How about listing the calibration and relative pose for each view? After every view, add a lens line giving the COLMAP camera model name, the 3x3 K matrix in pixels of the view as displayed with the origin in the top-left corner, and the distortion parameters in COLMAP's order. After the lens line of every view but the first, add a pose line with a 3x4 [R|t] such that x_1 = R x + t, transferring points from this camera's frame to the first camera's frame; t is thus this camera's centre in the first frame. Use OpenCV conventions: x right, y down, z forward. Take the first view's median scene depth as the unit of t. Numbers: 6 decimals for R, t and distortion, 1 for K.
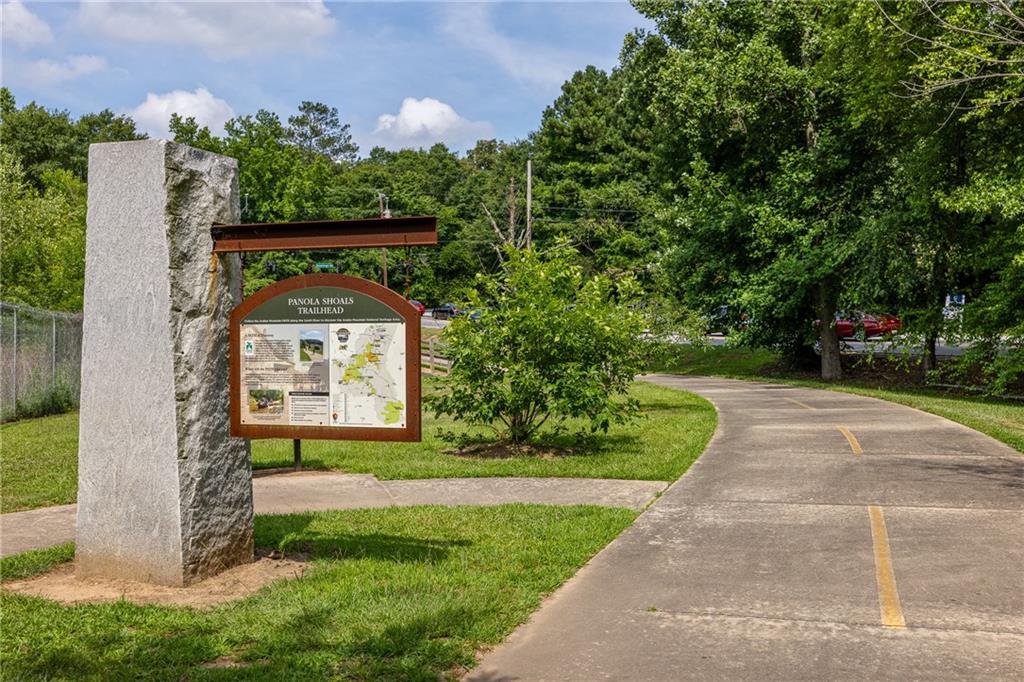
lens RADIAL K [[1008.3, 0, 512.0], [0, 1008.3, 341.0], [0, 0, 1]] dist [-0.001678, -0.001039]
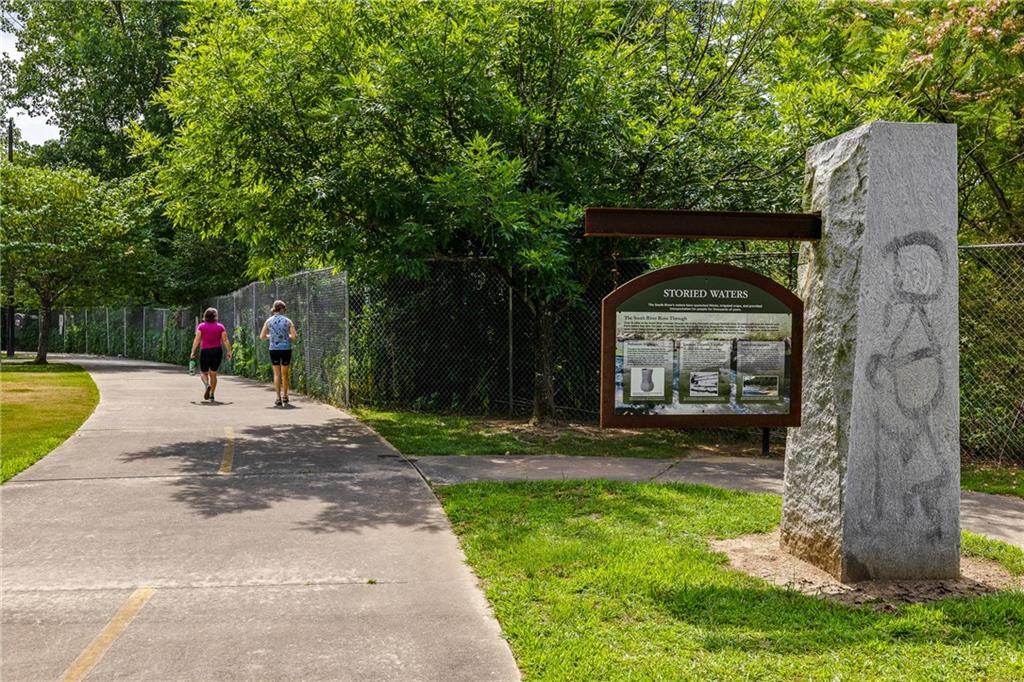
lens RADIAL K [[997.0, 0, 512.0], [0, 997.0, 341.0], [0, 0, 1]] dist [0.002426, 0.001067]
pose [[-0.903268, 0.000332, -0.429078, 0.396082], [-0.005301, 0.999915, 0.011933, 0.000129], [0.429045, 0.013053, -0.903189, 1.743579]]
